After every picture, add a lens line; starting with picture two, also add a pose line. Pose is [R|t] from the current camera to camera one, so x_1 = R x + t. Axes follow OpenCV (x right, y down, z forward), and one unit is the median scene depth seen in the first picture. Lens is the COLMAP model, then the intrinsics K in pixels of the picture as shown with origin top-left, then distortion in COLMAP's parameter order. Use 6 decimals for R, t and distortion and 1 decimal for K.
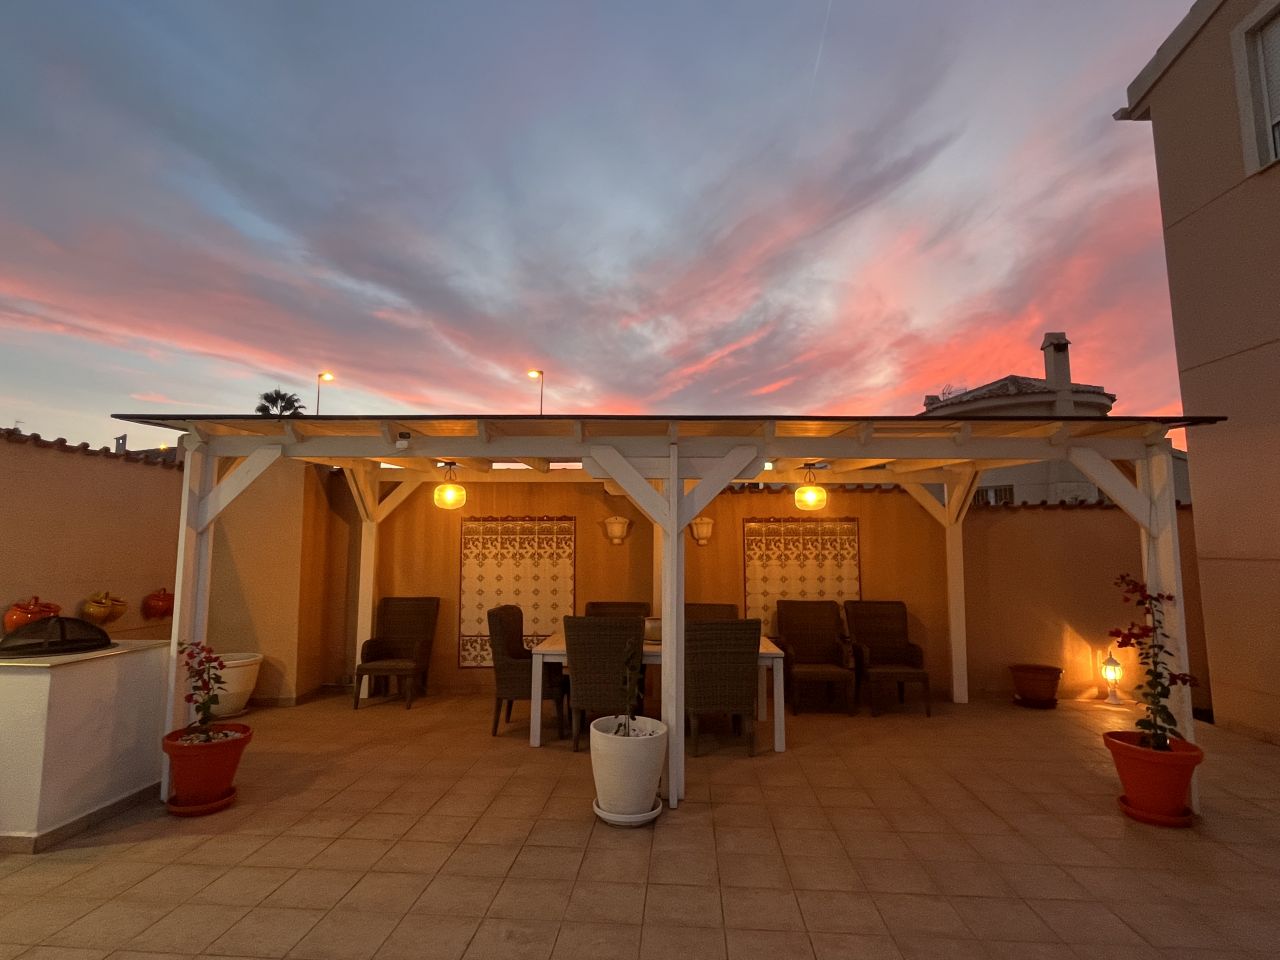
lens RADIAL K [[644.9, 0, 640.0], [0, 644.9, 480.0], [0, 0, 1]] dist [-0.001266, -0.000120]
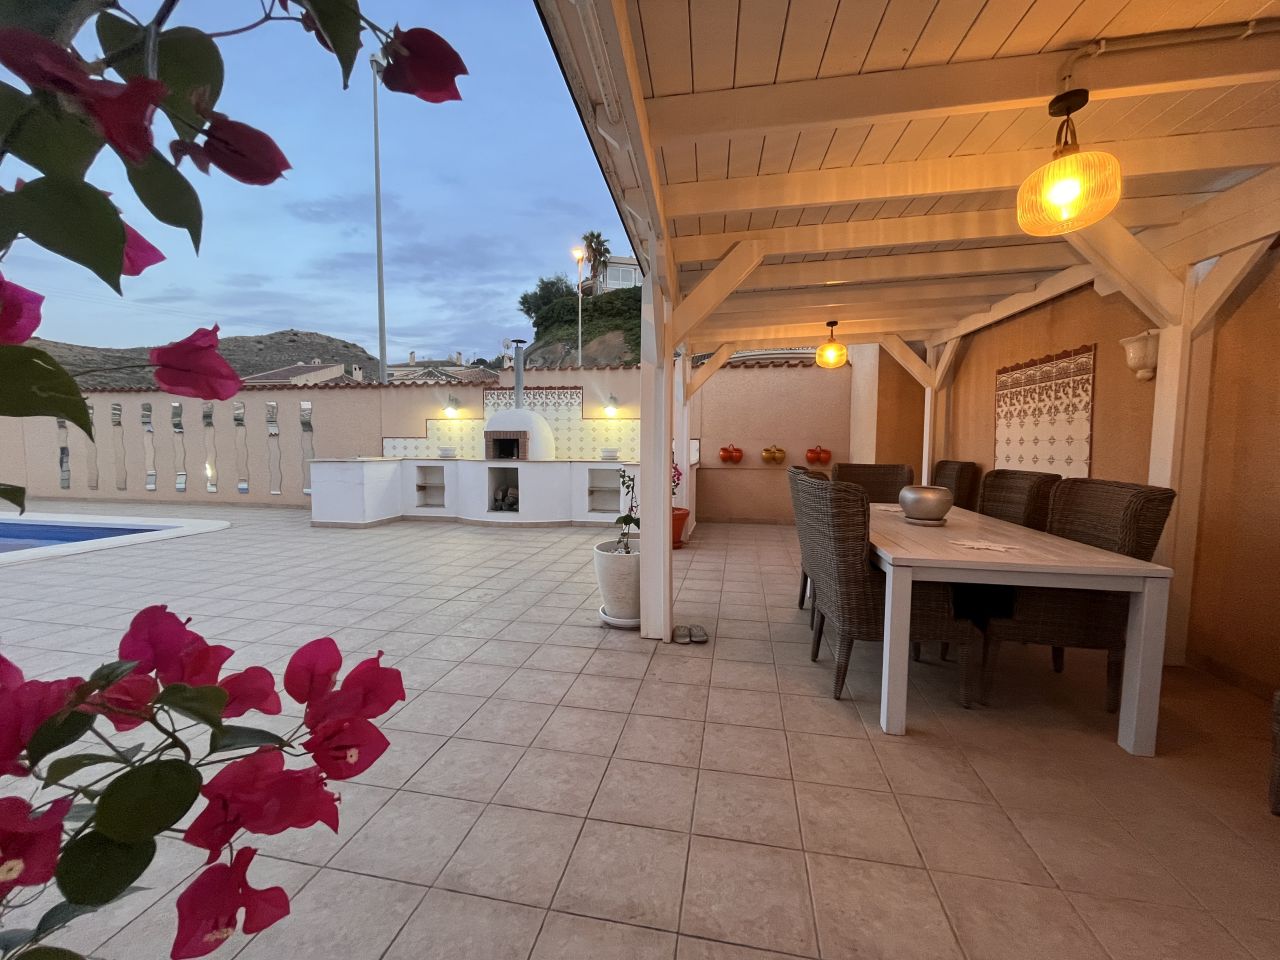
lens RADIAL K [[528.4, 0, 640.0], [0, 528.4, 480.0], [0, 0, 1]] dist [0.003082, 0.000342]
pose [[-0.117024, 0.071993, -0.990516, 0.483514], [0.096437, 0.993479, 0.060815, 0.117000], [0.988436, -0.088405, -0.123204, 0.625763]]
